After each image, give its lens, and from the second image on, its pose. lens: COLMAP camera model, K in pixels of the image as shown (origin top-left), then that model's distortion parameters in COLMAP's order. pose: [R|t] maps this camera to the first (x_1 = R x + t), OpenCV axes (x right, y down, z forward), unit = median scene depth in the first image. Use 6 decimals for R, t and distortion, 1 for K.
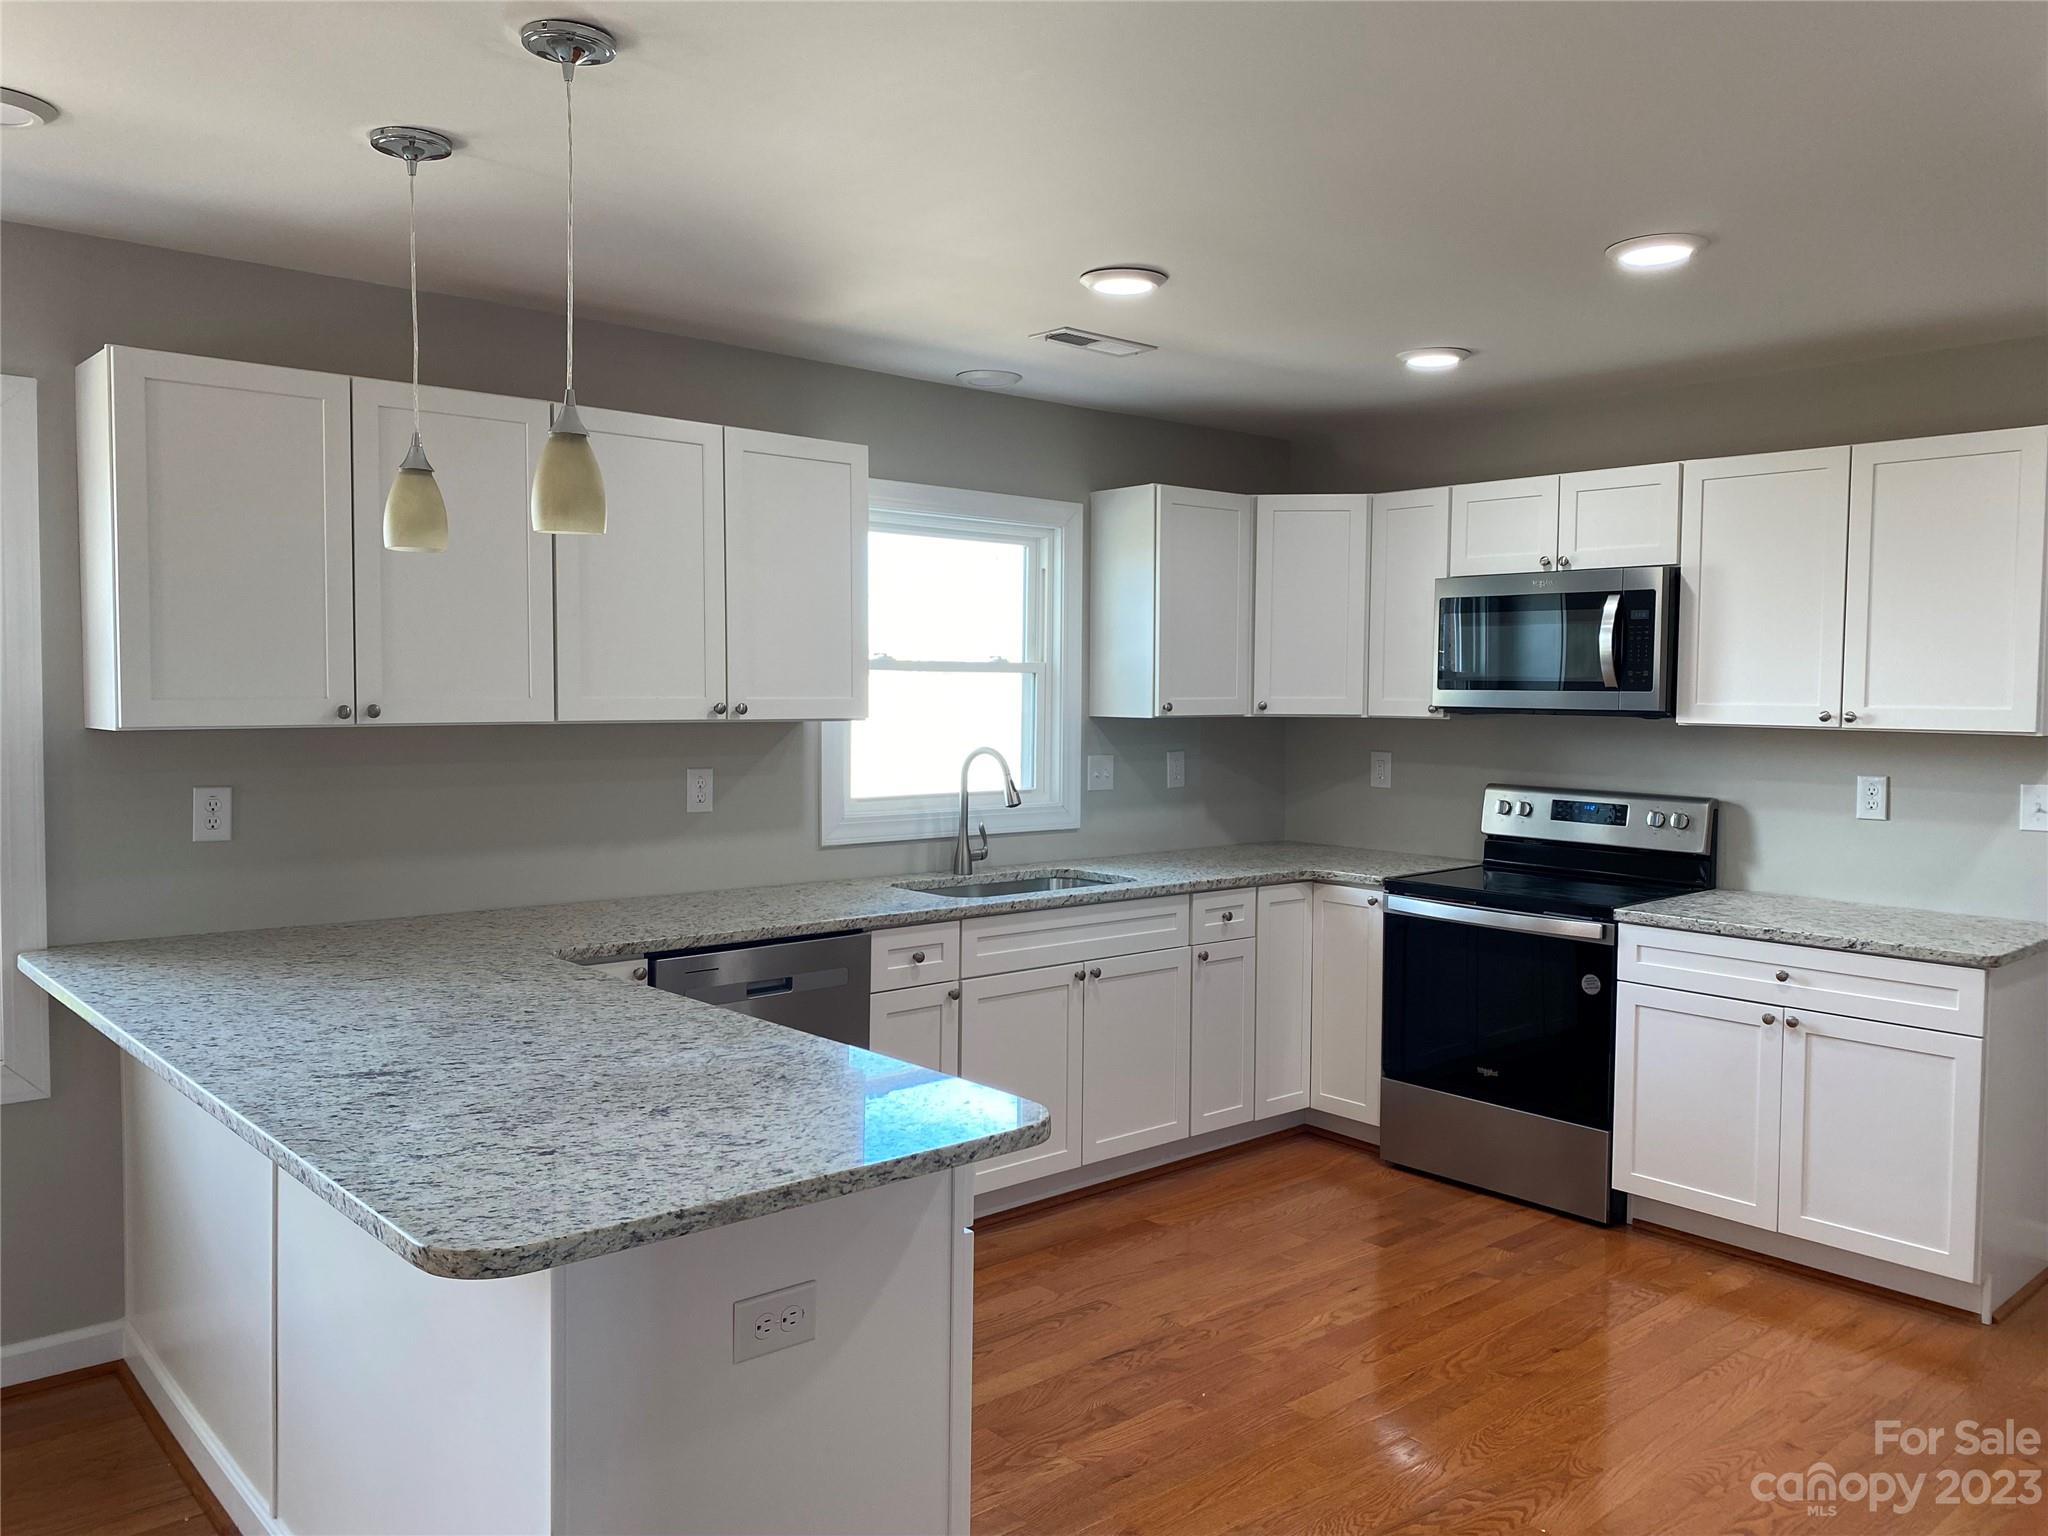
lens RADIAL K [[1569.1, 0, 1022.0], [0, 1569.1, 759.0], [0, 0, 1]] dist [0.015383, -0.020590]
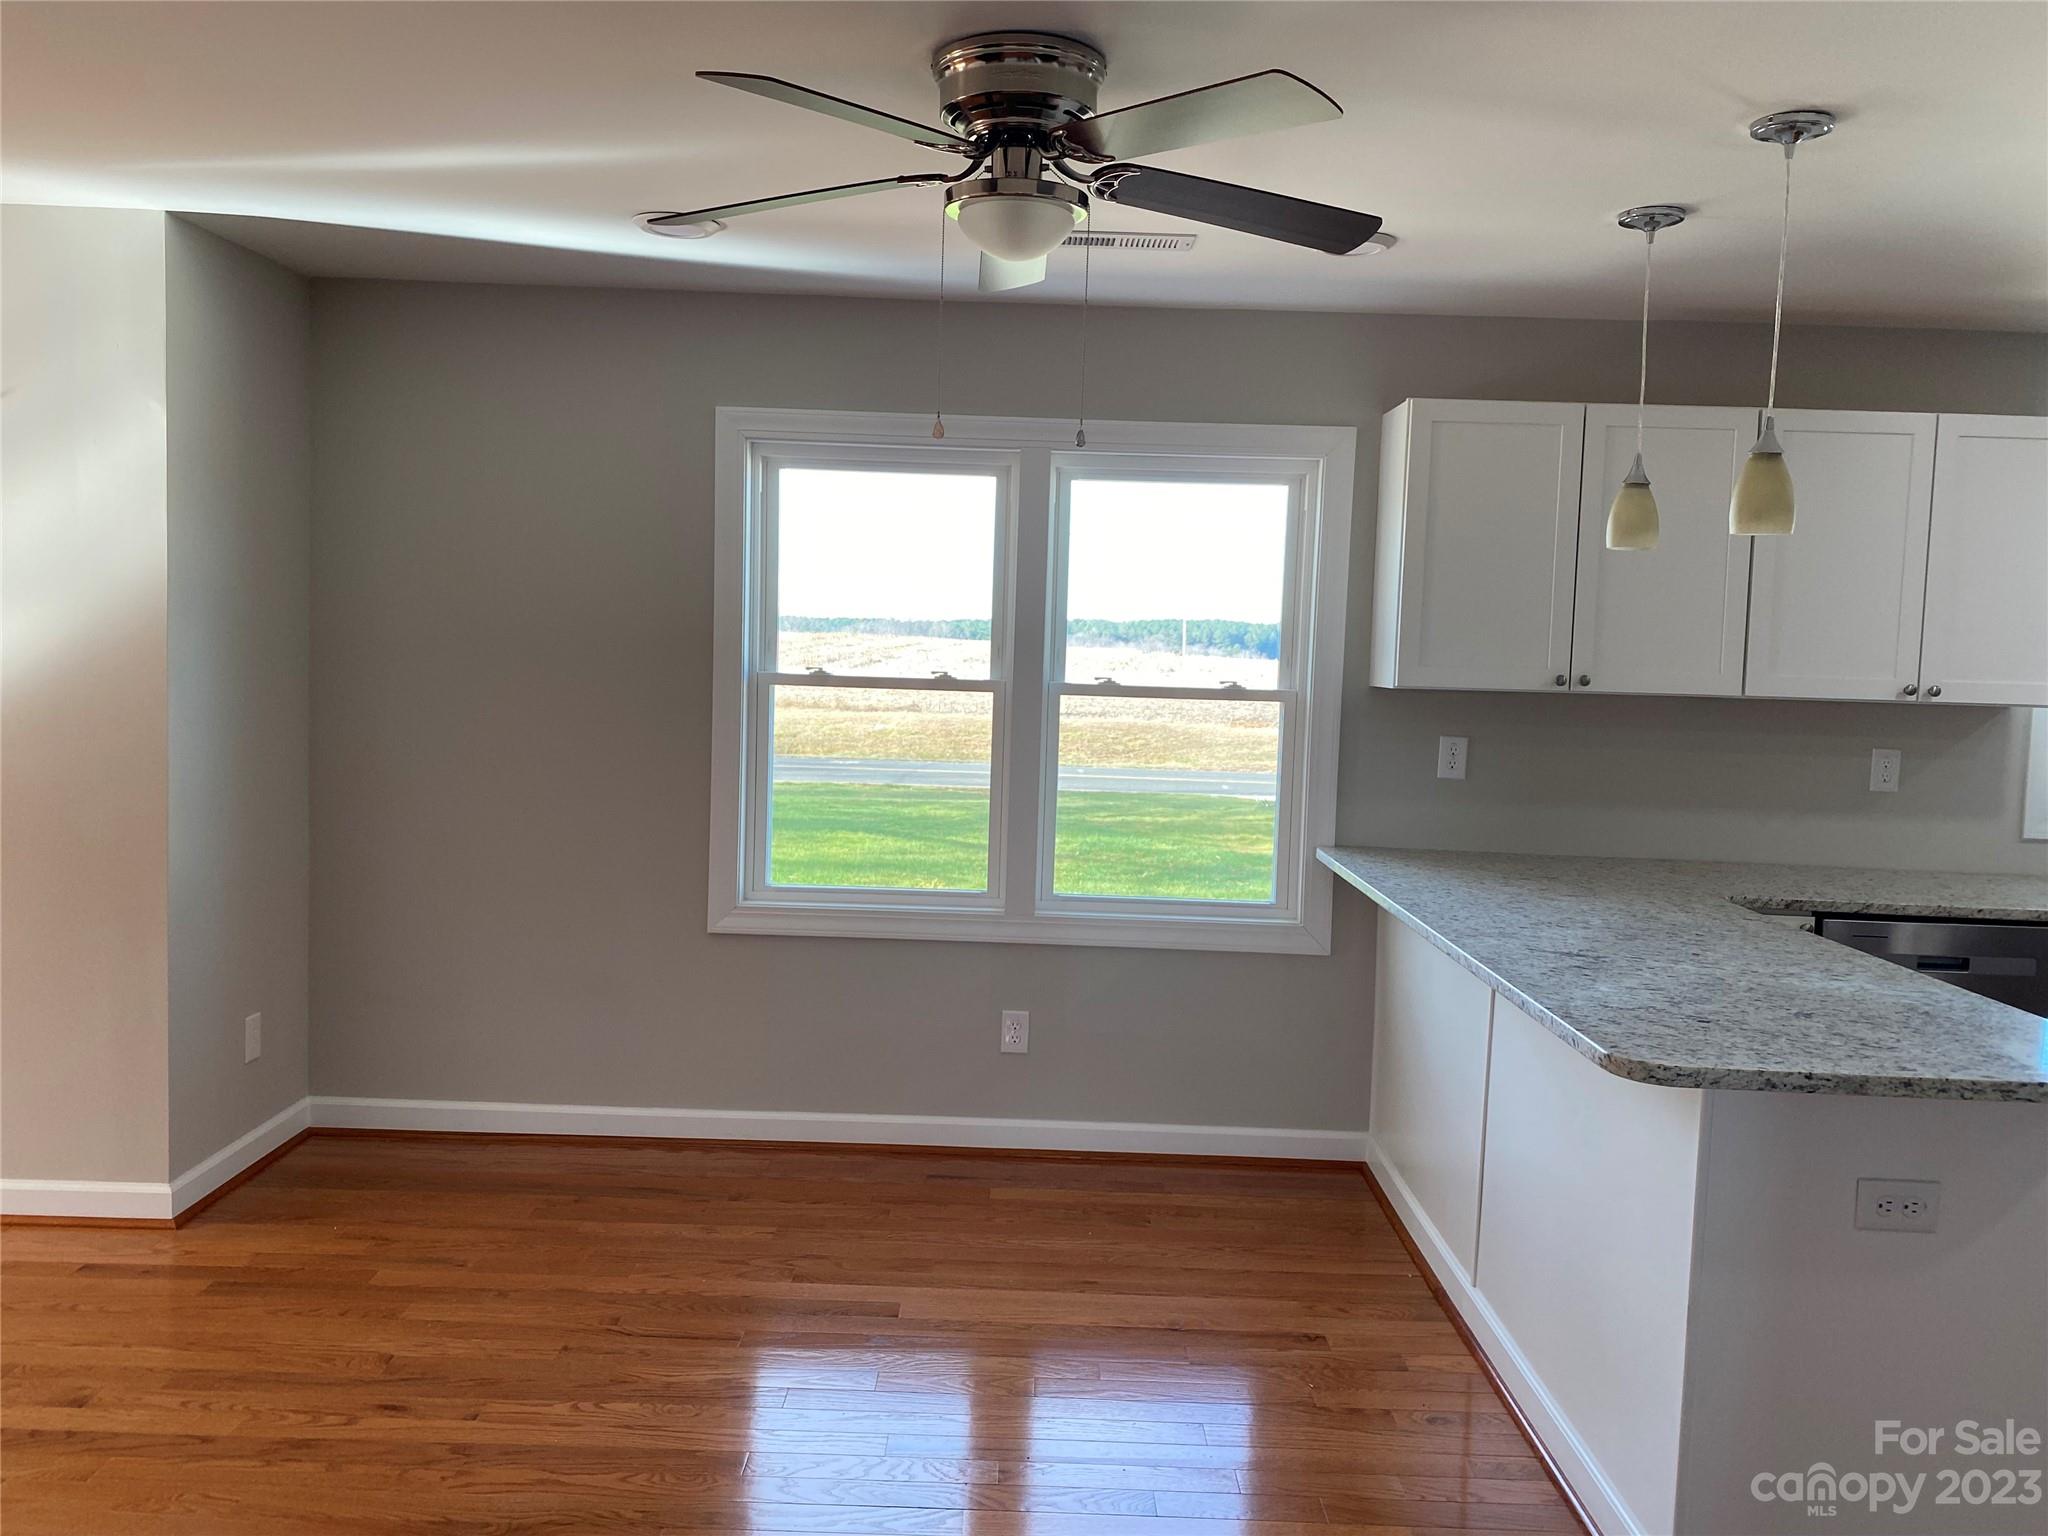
lens RADIAL K [[1569.1, 0, 1022.8], [0, 1569.1, 753.3], [0, 0, 1]] dist [0.015383, -0.020590]
pose [[0.748822, 0.064165, -0.659658, 0.081067], [-0.059062, 0.997803, 0.030012, 0.018124], [0.660134, 0.016487, 0.750967, -0.238339]]
